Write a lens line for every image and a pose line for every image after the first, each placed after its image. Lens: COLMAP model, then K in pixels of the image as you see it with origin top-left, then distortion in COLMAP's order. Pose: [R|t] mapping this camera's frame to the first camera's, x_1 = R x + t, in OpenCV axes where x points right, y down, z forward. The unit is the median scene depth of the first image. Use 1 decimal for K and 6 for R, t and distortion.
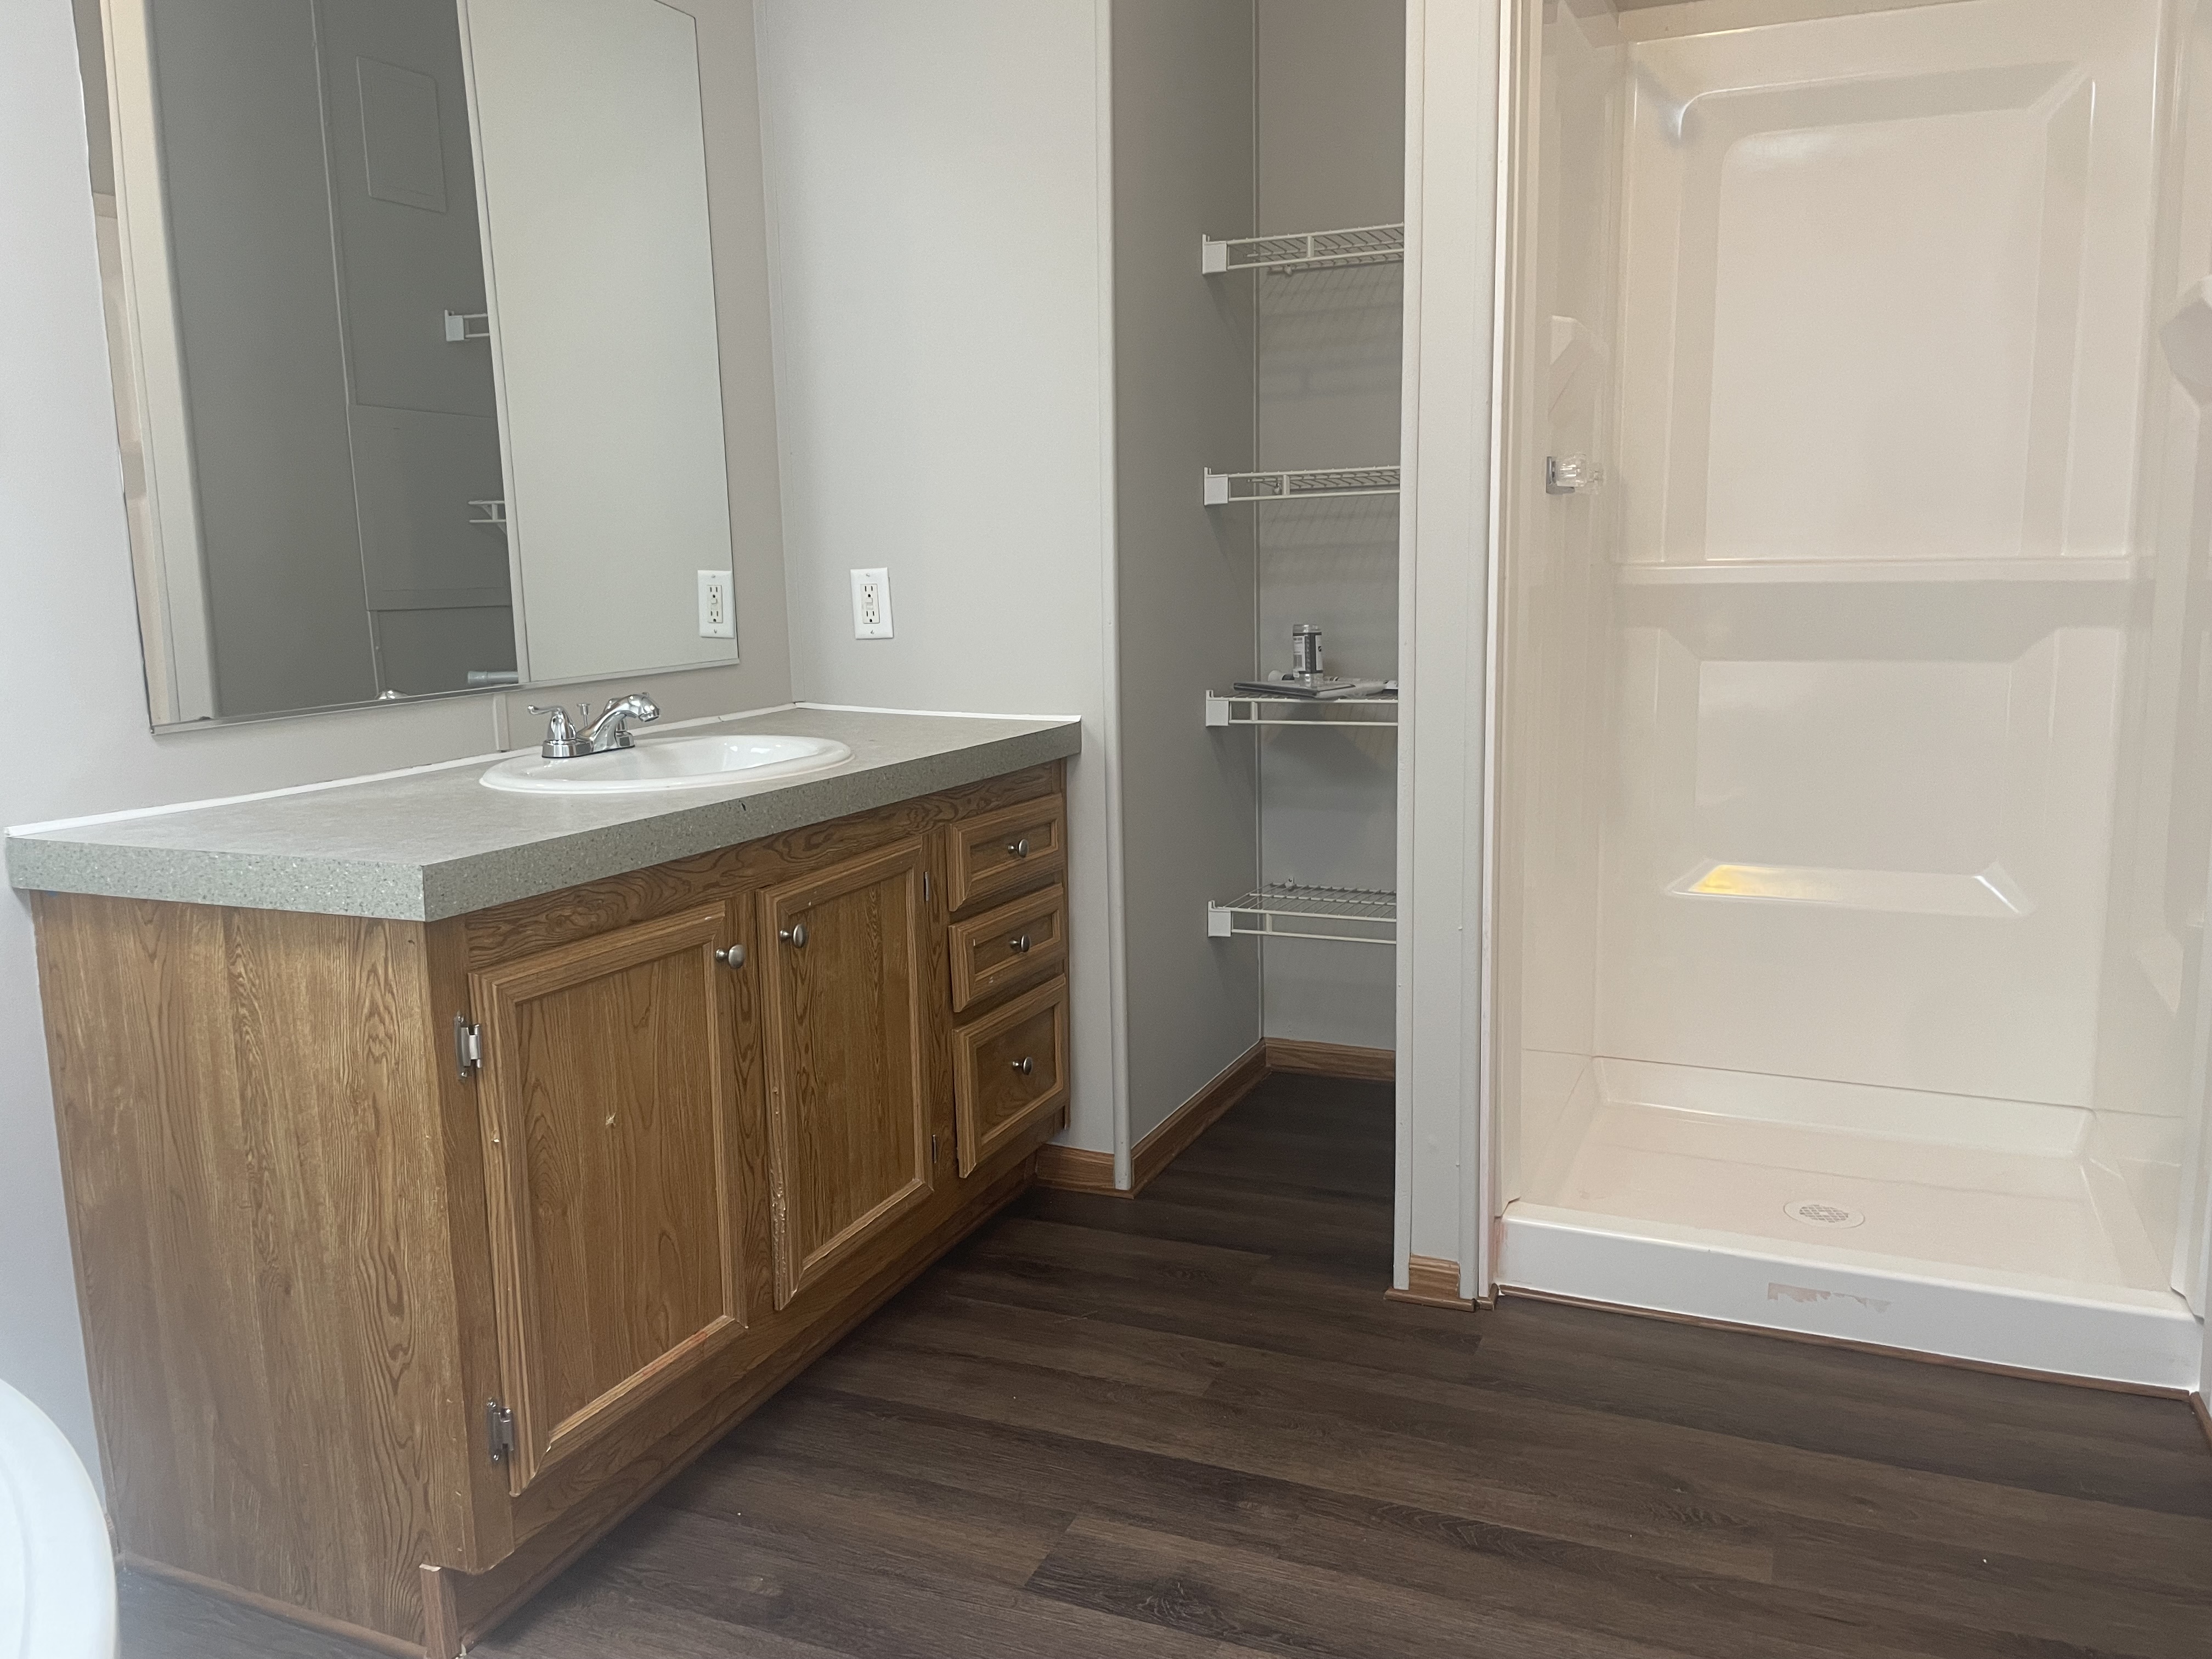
lens RADIAL K [[1685.7, 0, 1106.0], [0, 1685.7, 829.5], [0, 0, 1]] dist [0.092159, -0.116403]
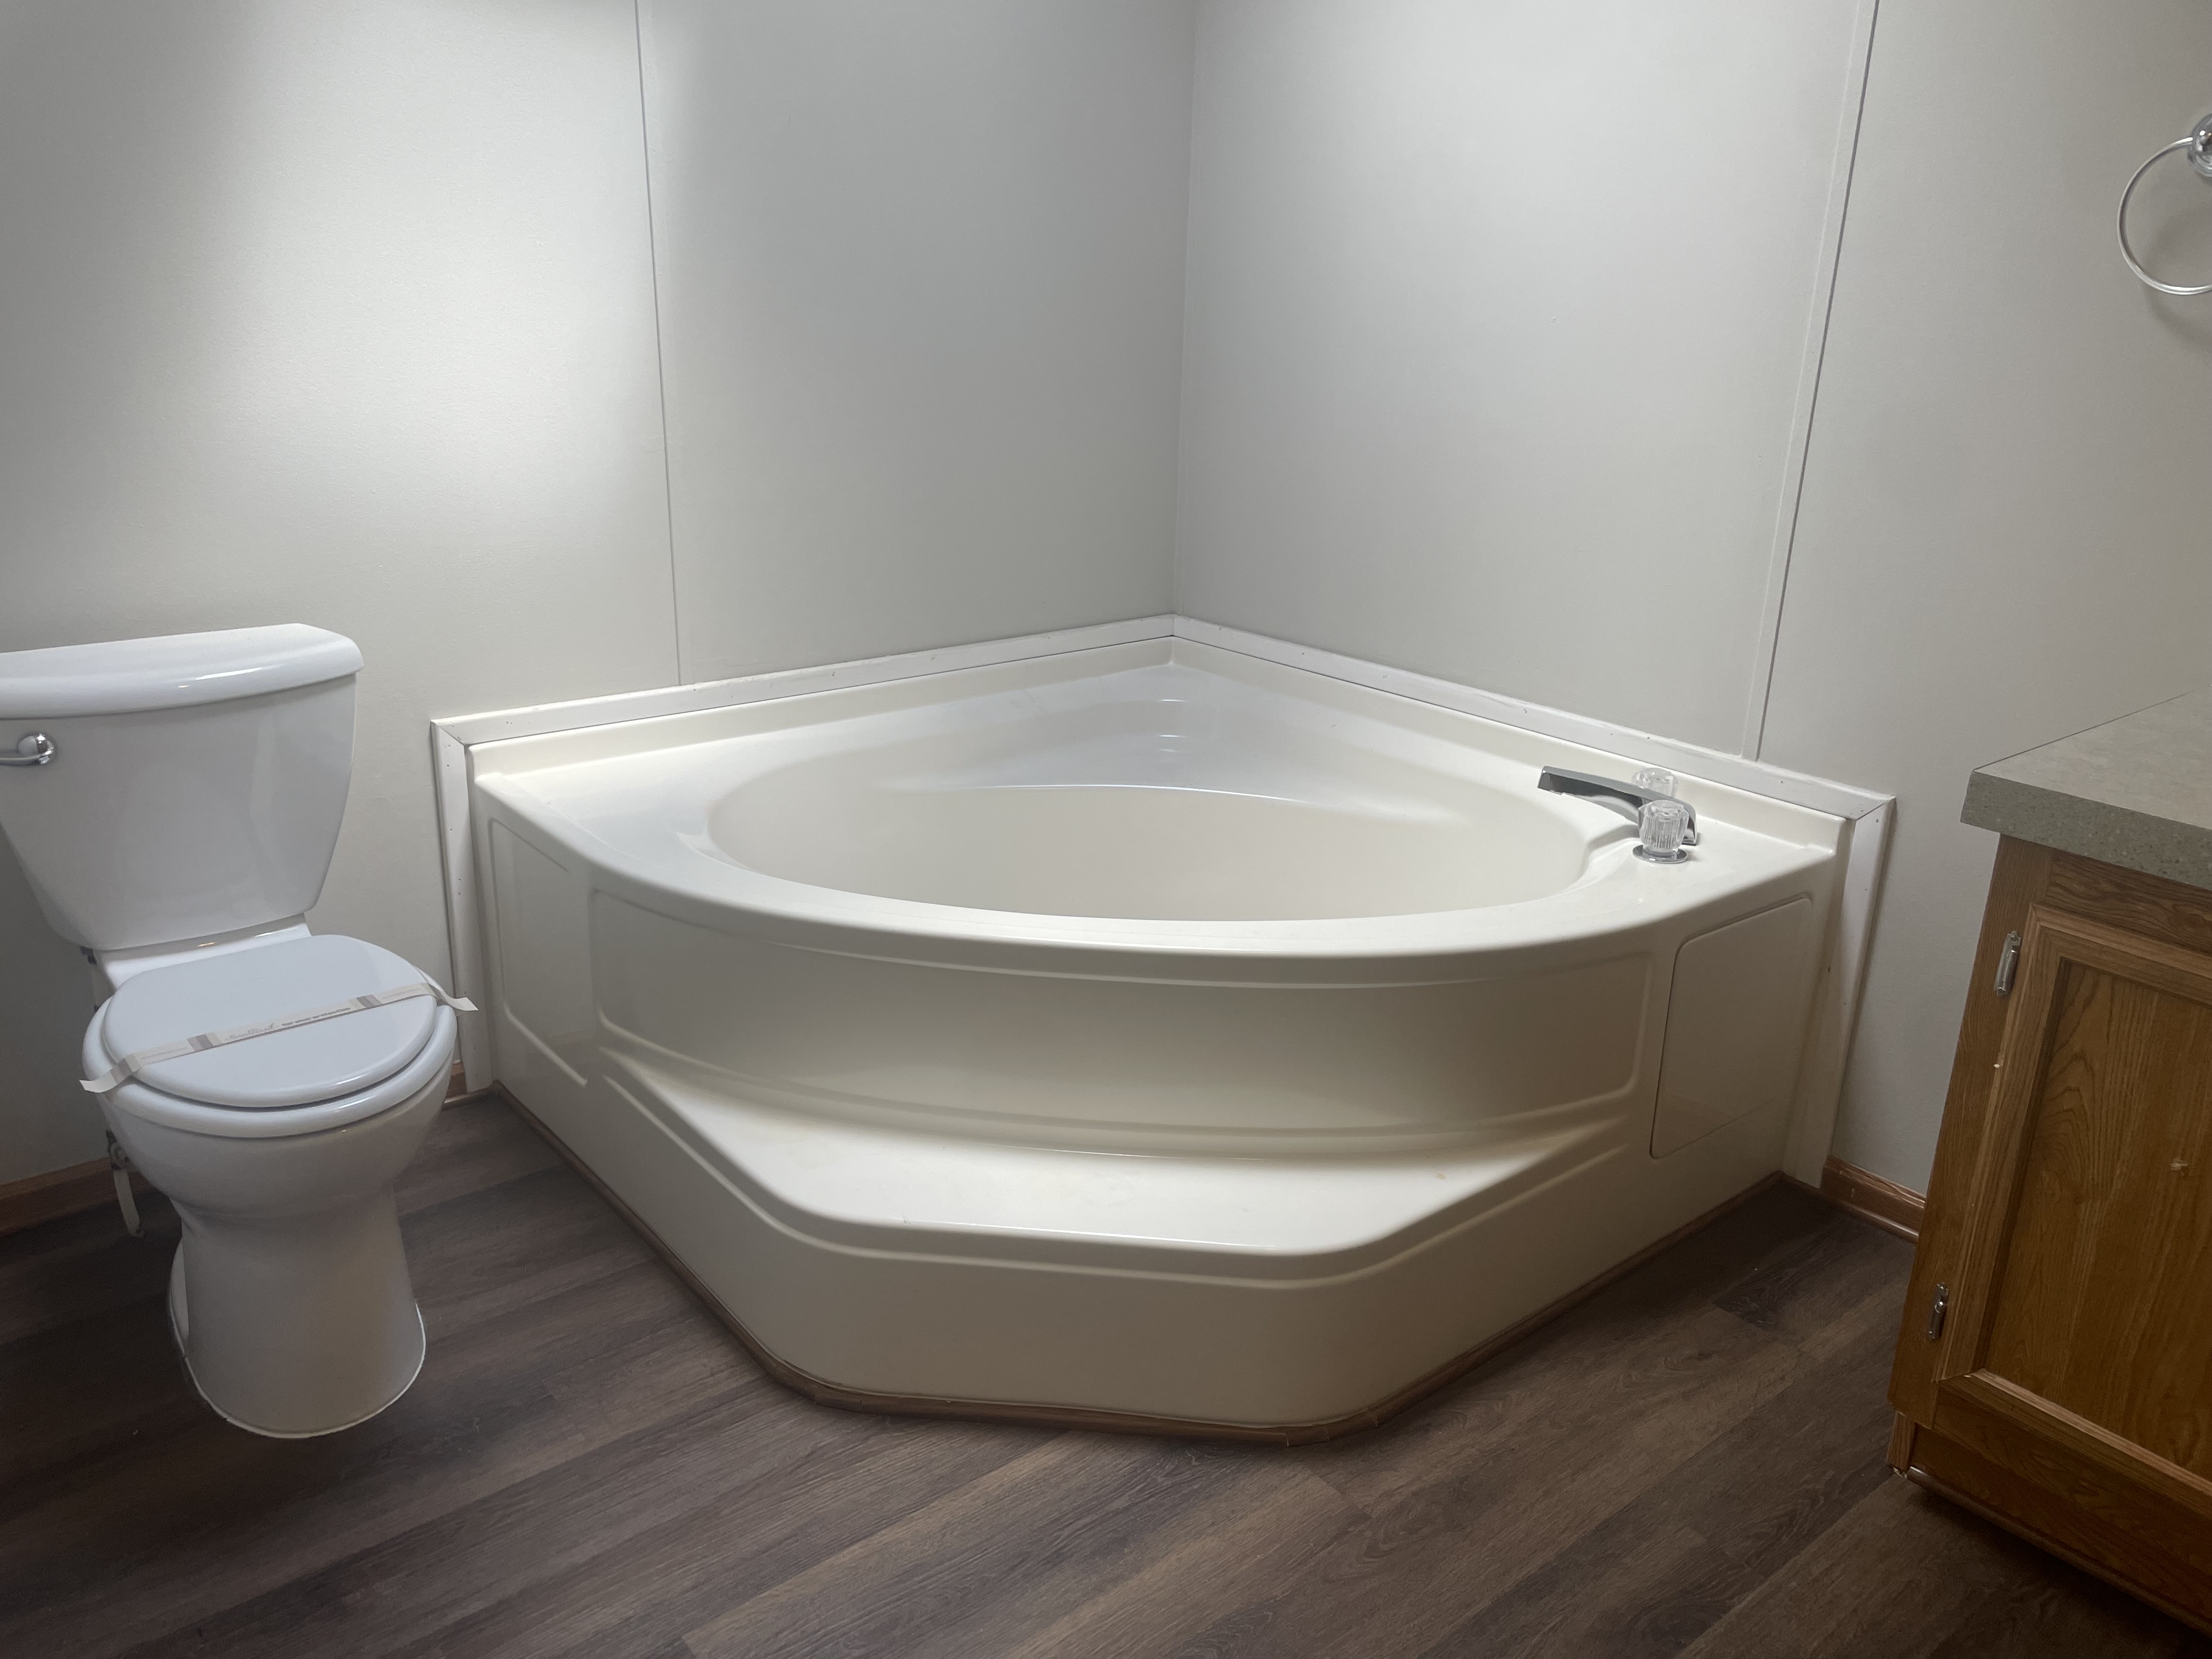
lens RADIAL K [[1685.7, 0, 1106.0], [0, 1685.7, 829.5], [0, 0, 1]] dist [0.092159, -0.116403]
pose [[-0.458318, 0.305760, -0.834539, 0.653313], [-0.151366, 0.898394, 0.412283, -0.266940], [0.875804, 0.315278, -0.365469, 0.830800]]
